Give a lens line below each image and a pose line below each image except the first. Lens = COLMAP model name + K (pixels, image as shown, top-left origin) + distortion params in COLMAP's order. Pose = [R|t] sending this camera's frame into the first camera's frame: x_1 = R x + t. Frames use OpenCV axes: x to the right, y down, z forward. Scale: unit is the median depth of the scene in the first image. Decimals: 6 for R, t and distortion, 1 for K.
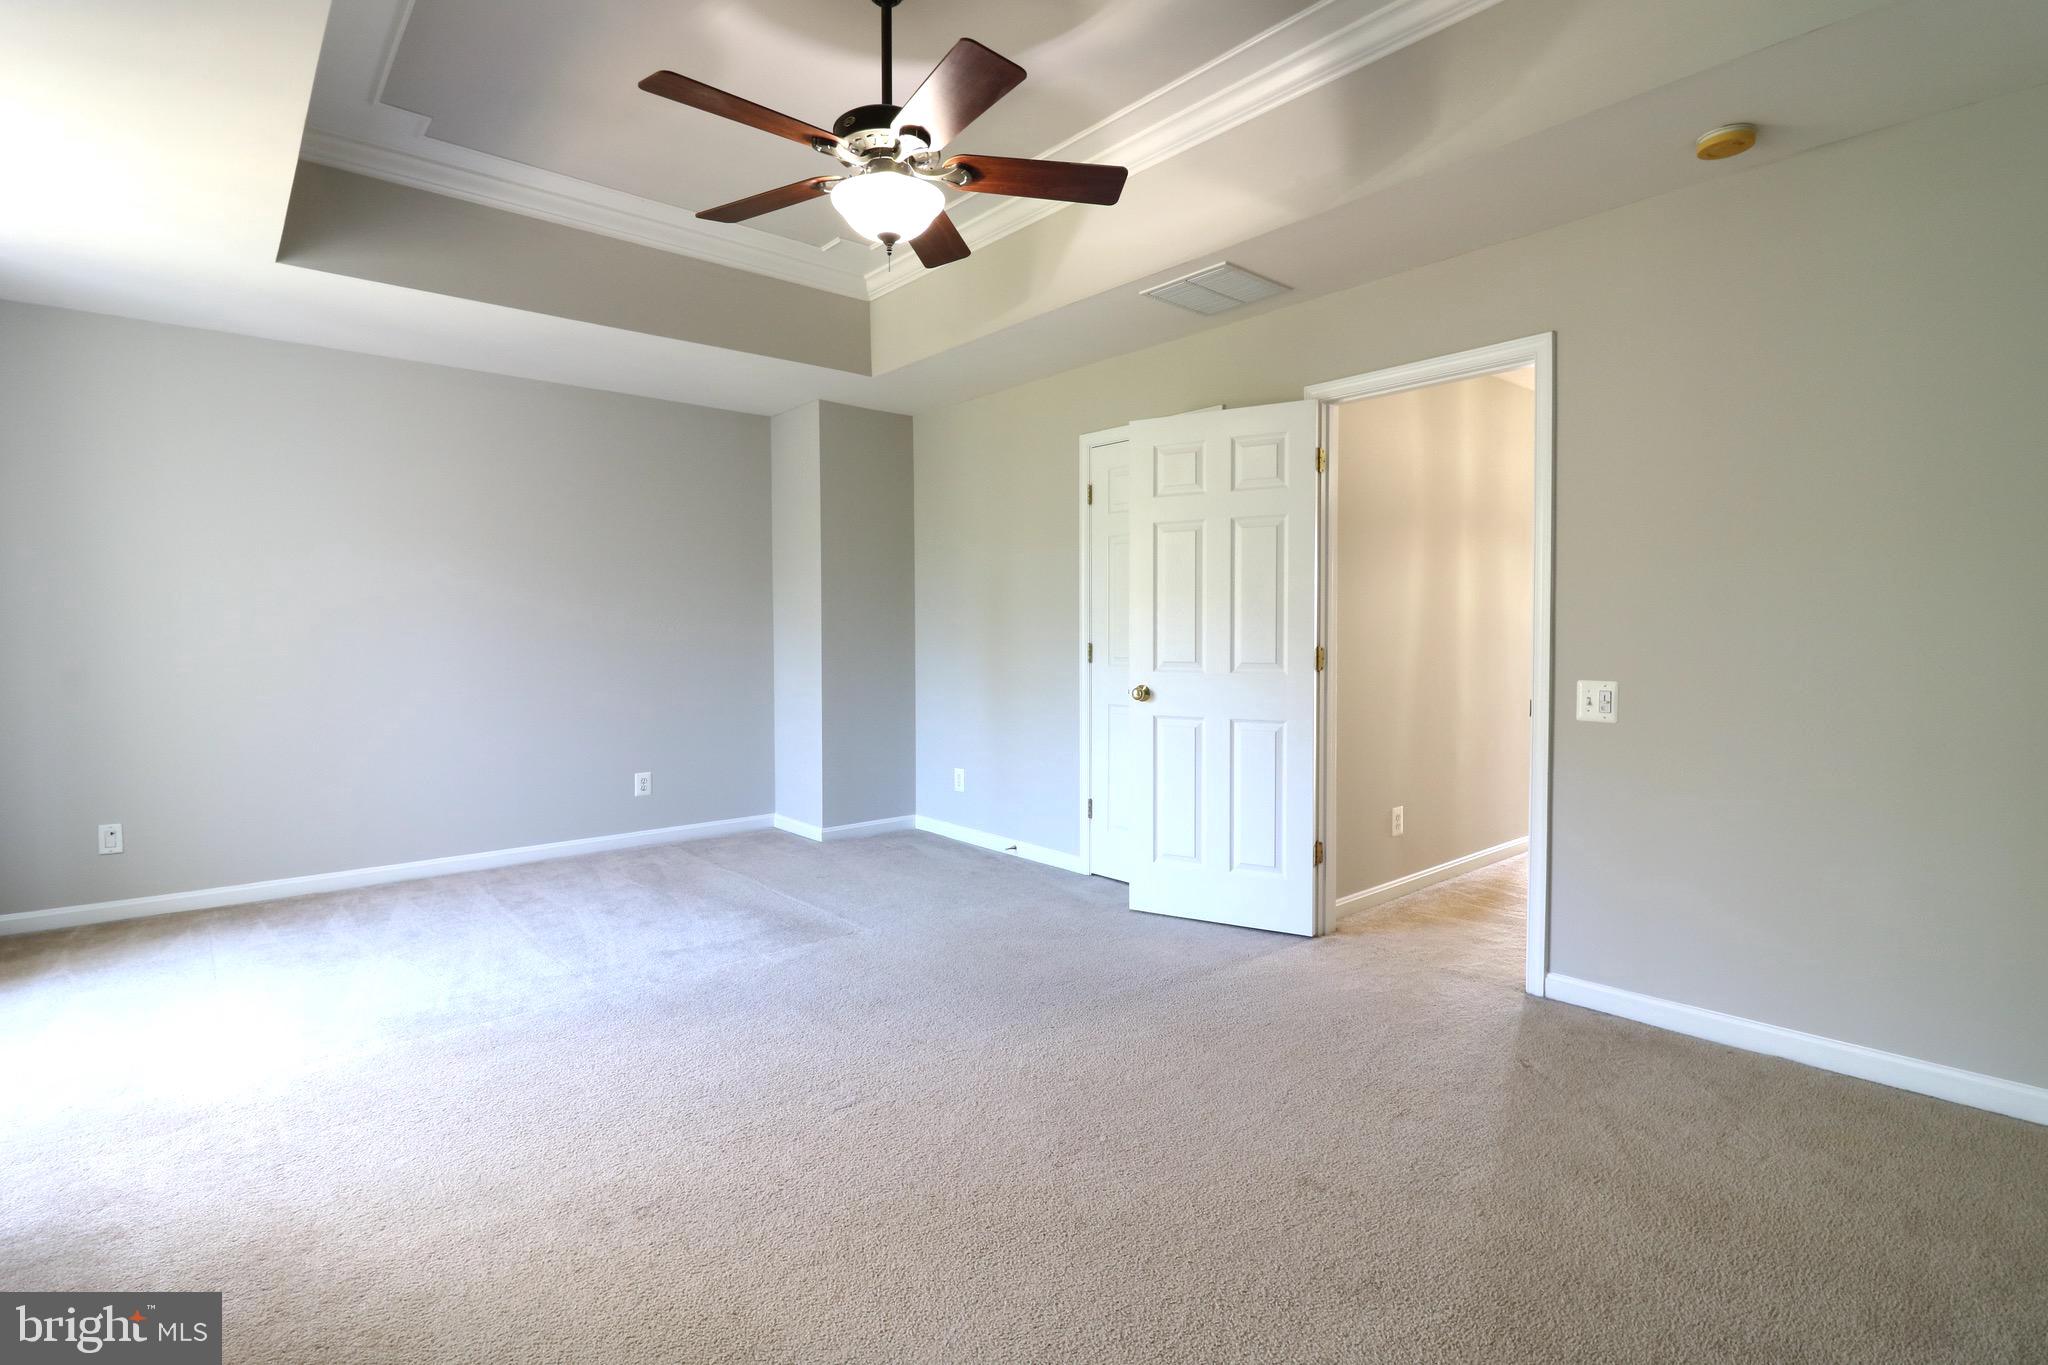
lens RADIAL K [[960.1, 0, 1028.2], [0, 960.1, 676.5], [0, 0, 1]] dist [-0.002724, -0.000348]
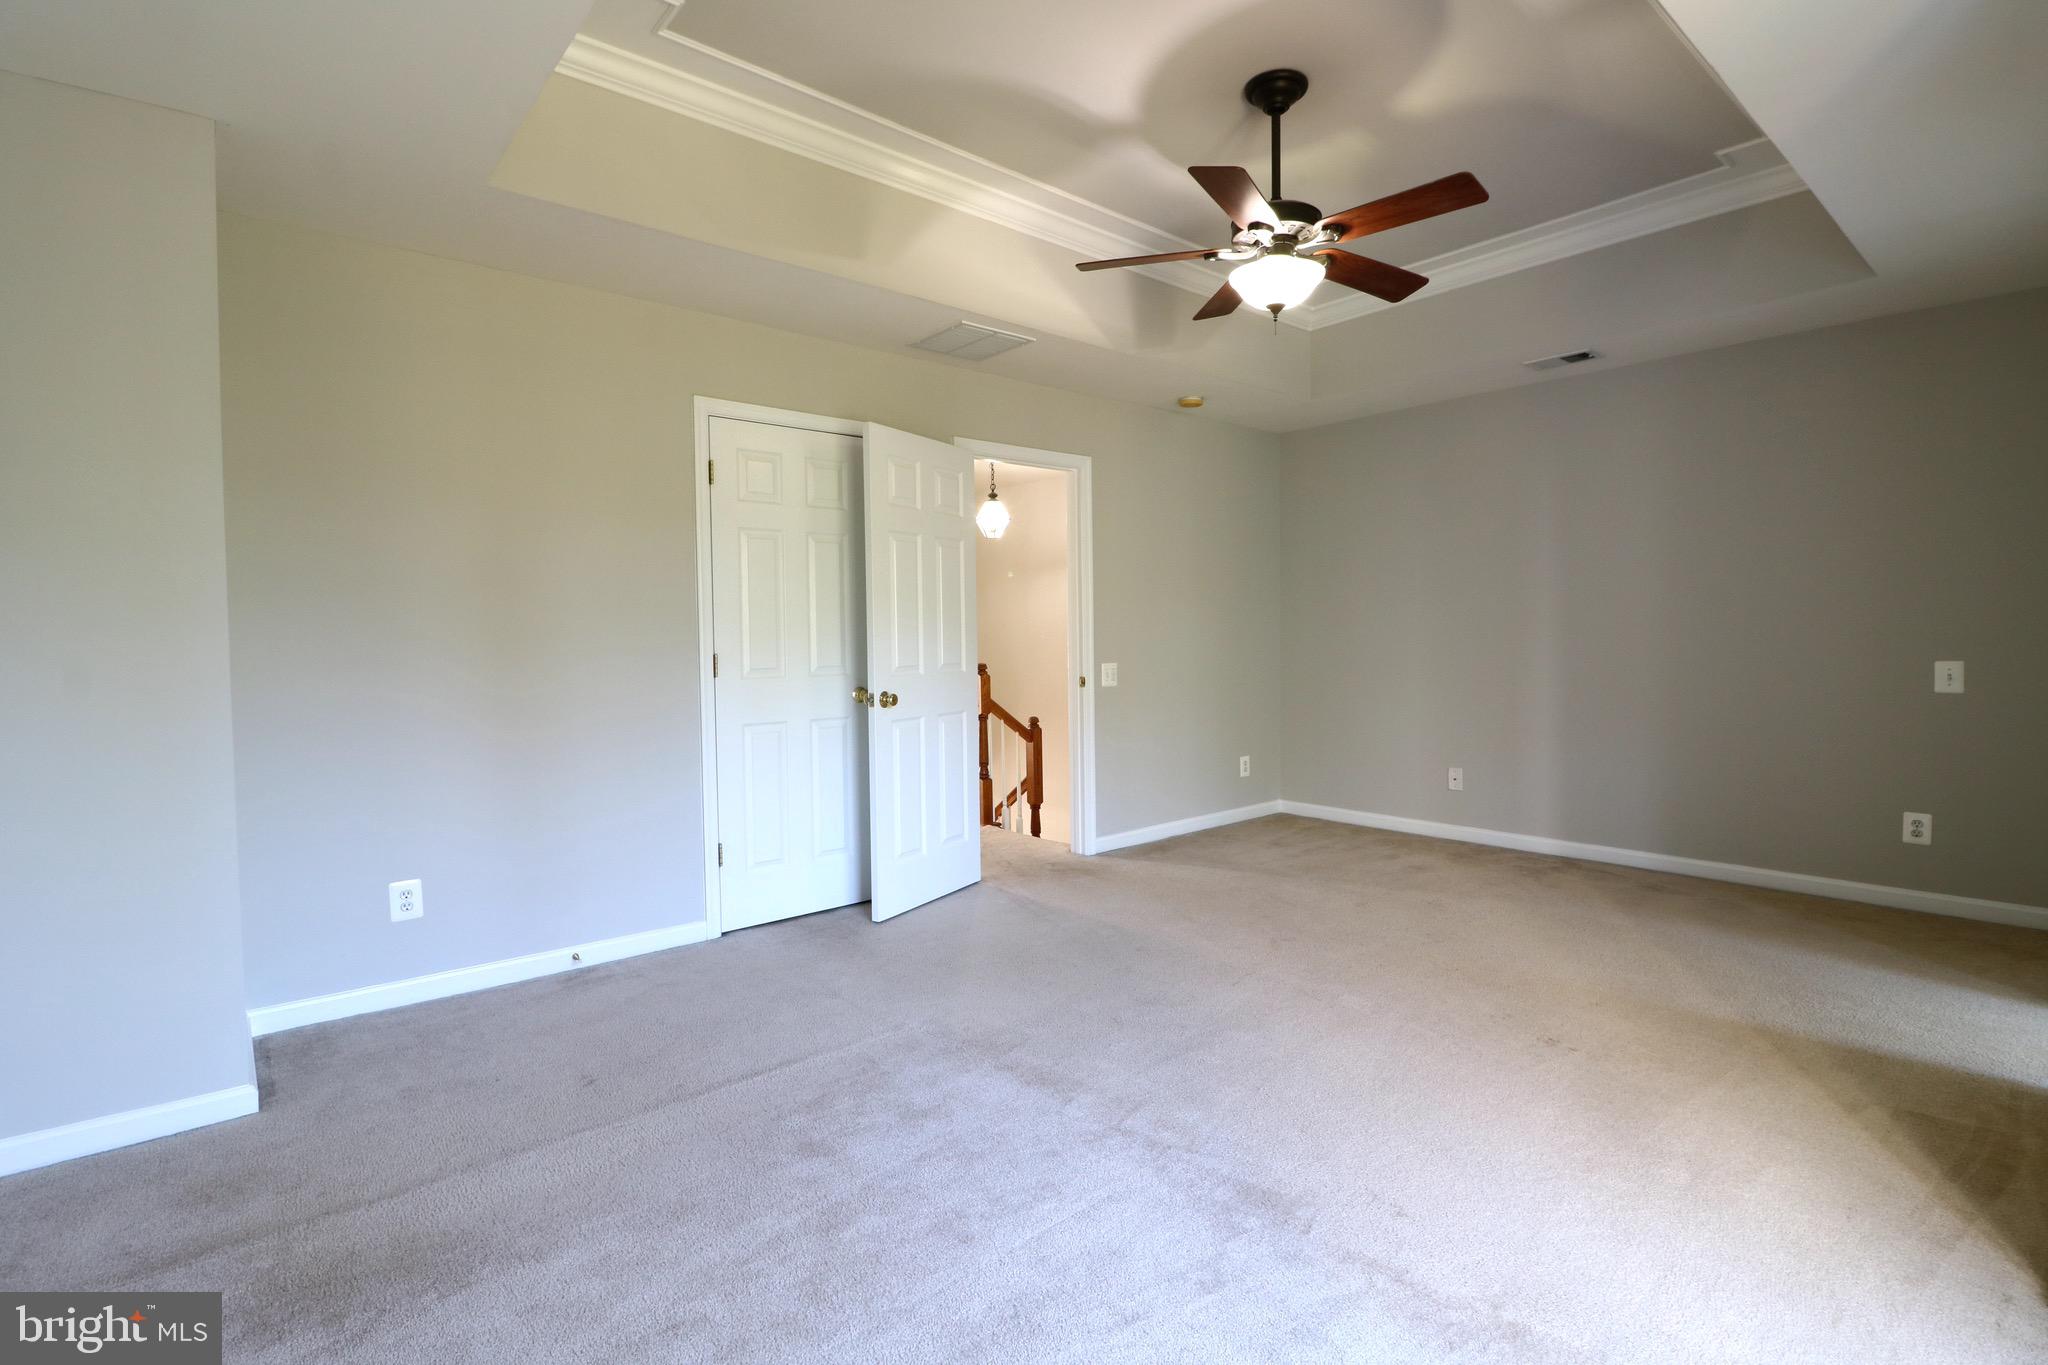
lens RADIAL K [[960.1, 0, 1028.1], [0, 960.1, 677.4], [0, 0, 1]] dist [-0.002724, -0.000348]
pose [[0.006596, -0.021976, 0.999737, -0.766087], [0.072230, 0.997157, 0.021442, -0.011849], [-0.997366, 0.072070, 0.008165, 0.739053]]
